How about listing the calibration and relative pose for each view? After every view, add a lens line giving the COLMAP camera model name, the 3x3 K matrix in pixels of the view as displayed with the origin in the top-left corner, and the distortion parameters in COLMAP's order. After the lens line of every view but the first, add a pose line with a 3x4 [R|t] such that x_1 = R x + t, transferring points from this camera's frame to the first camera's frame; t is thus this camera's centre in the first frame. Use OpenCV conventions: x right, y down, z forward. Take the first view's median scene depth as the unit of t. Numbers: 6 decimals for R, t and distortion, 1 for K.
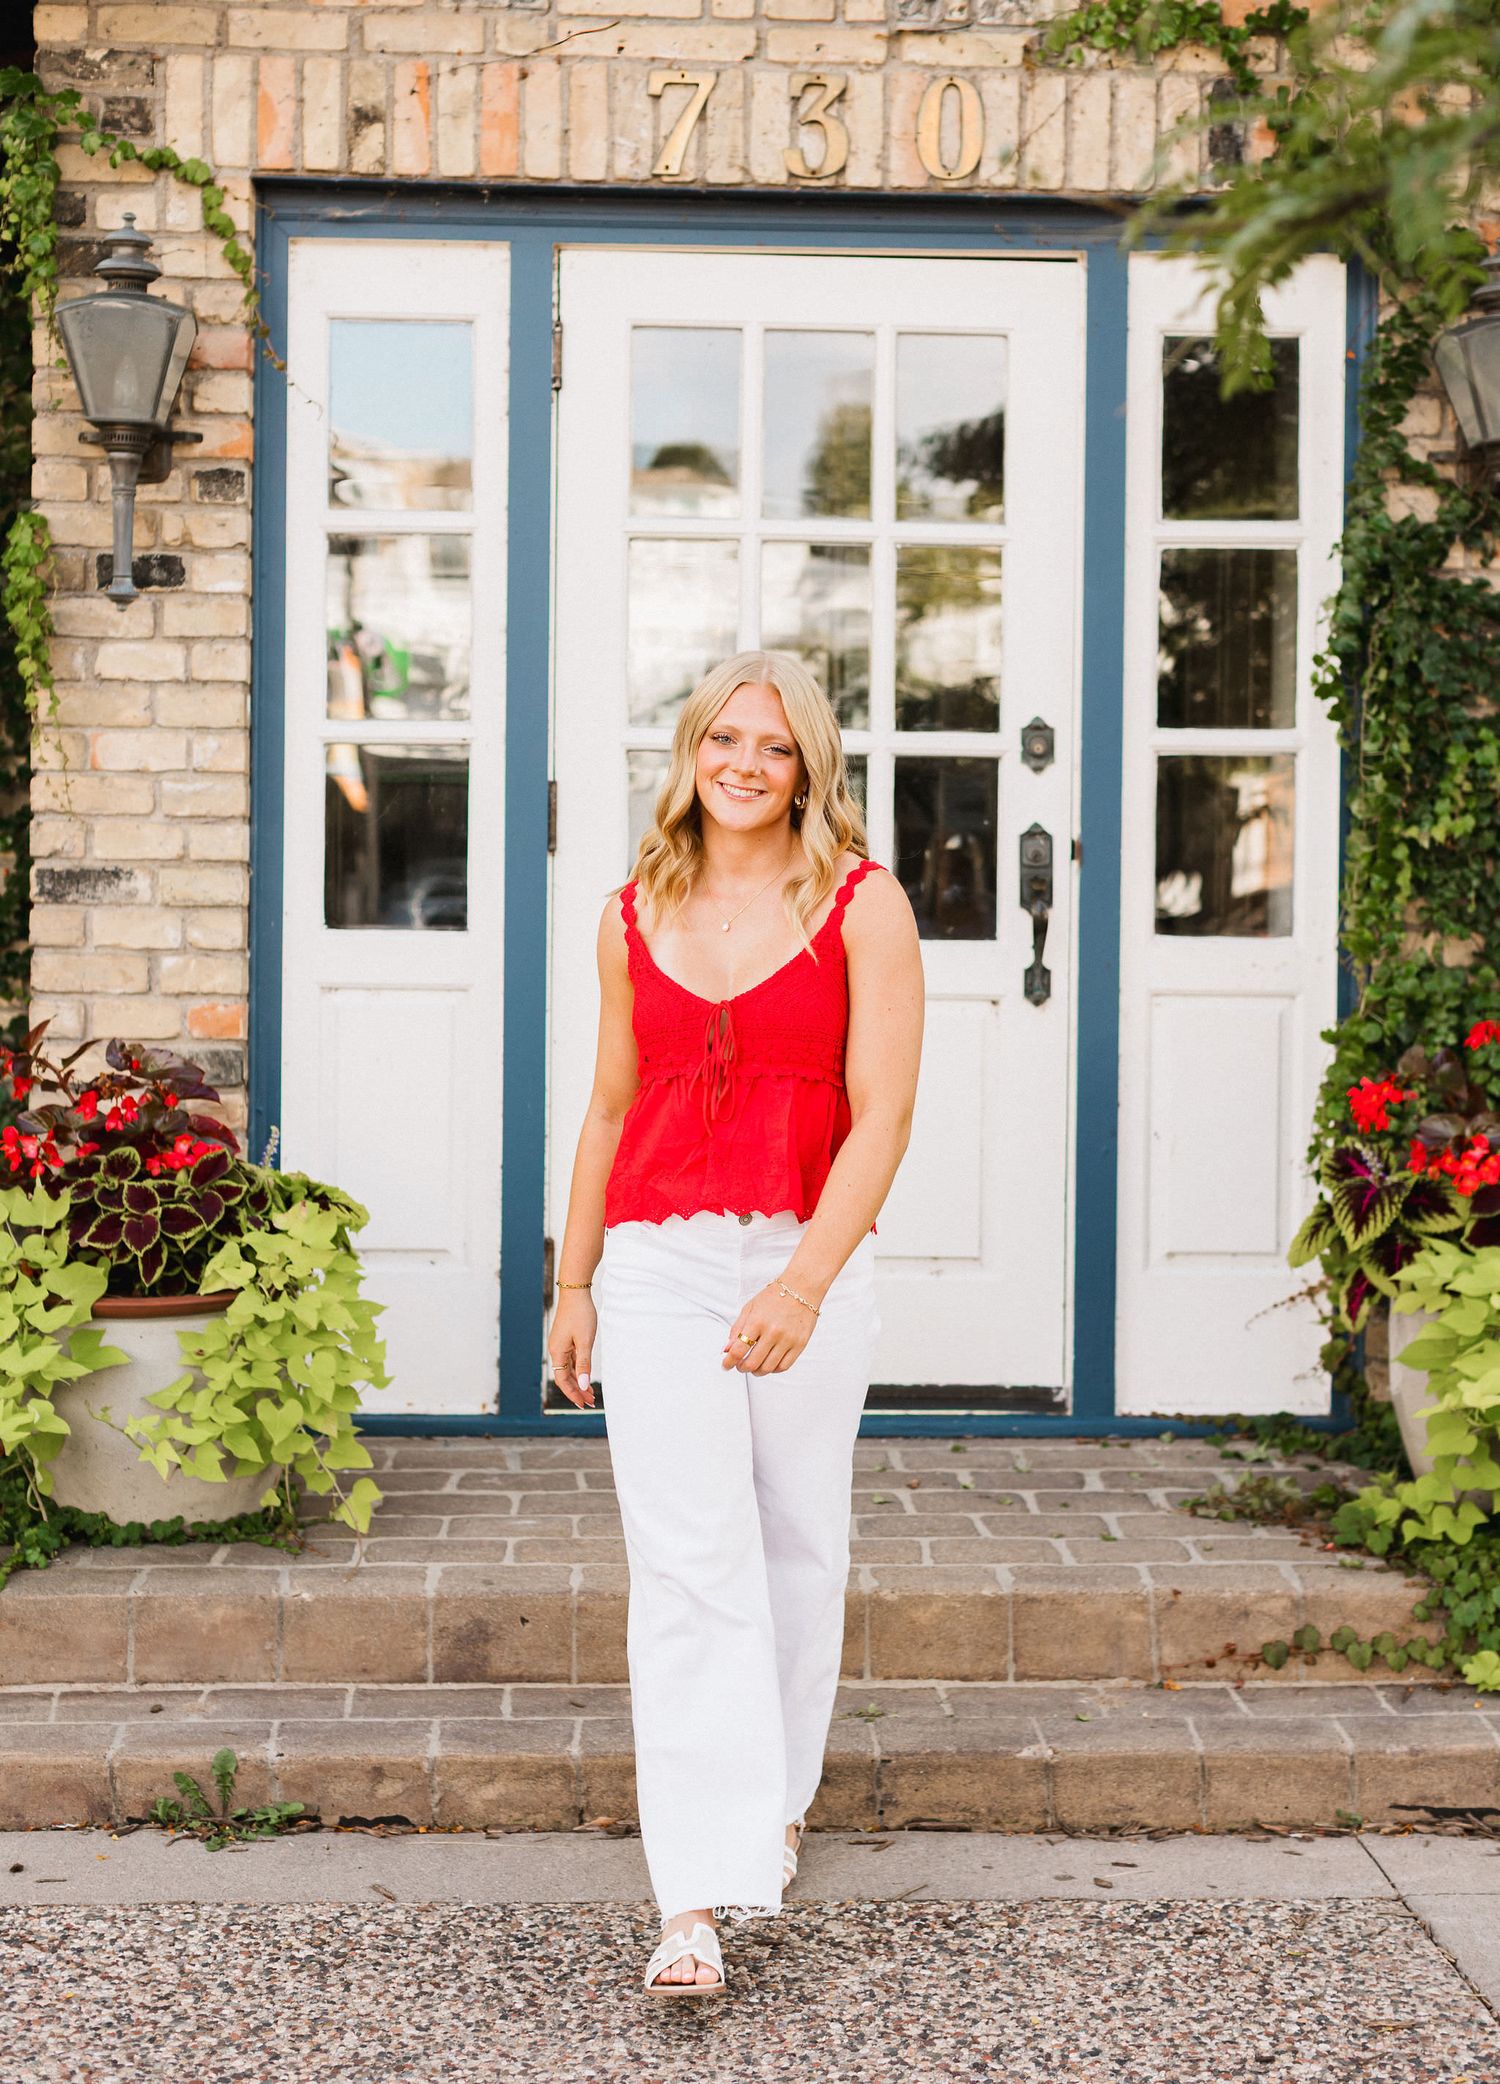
lens RADIAL K [[3147.9, 0, 750.0], [0, 3147.9, 1042.0], [0, 0, 1]] dist [-0.010901, -0.035460]
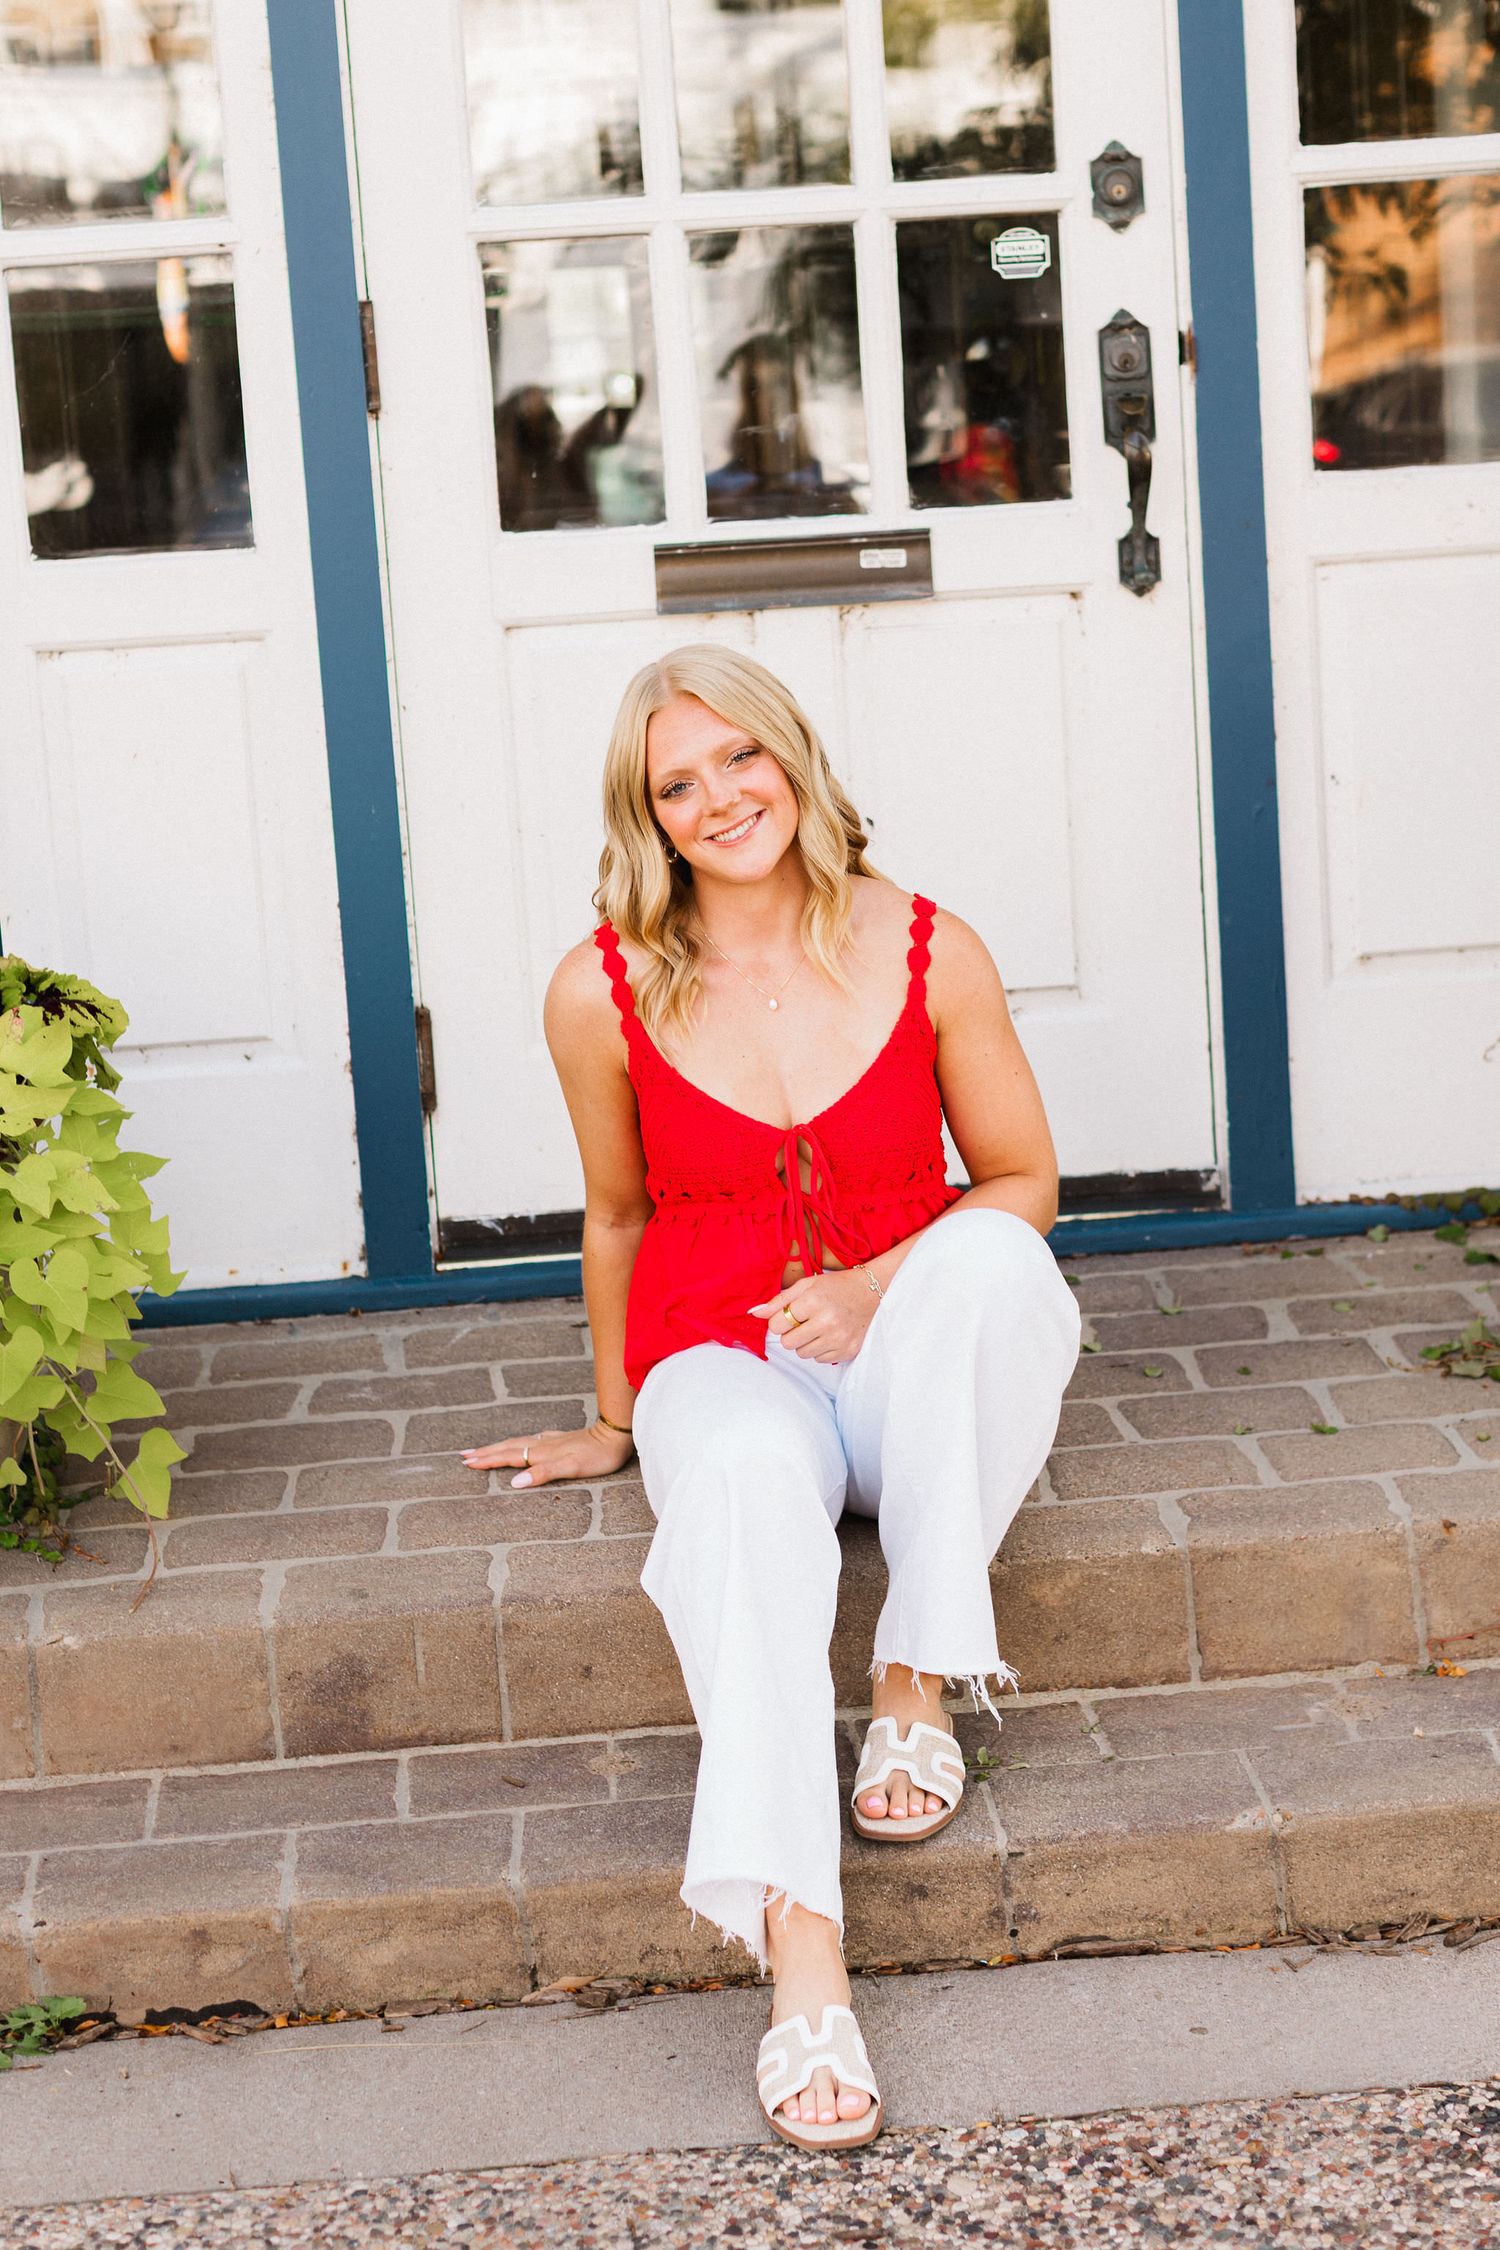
lens RADIAL K [[4429.1, 0, 750.0], [0, 4429.1, 1125.0], [0, 0, 1]] dist [0.050777, -0.113238]
pose [[0.997065, -0.076485, 0.003365, -0.000961], [0.075703, 0.991527, 0.105562, -0.009074], [-0.011410, -0.104997, 0.994407, 0.125018]]
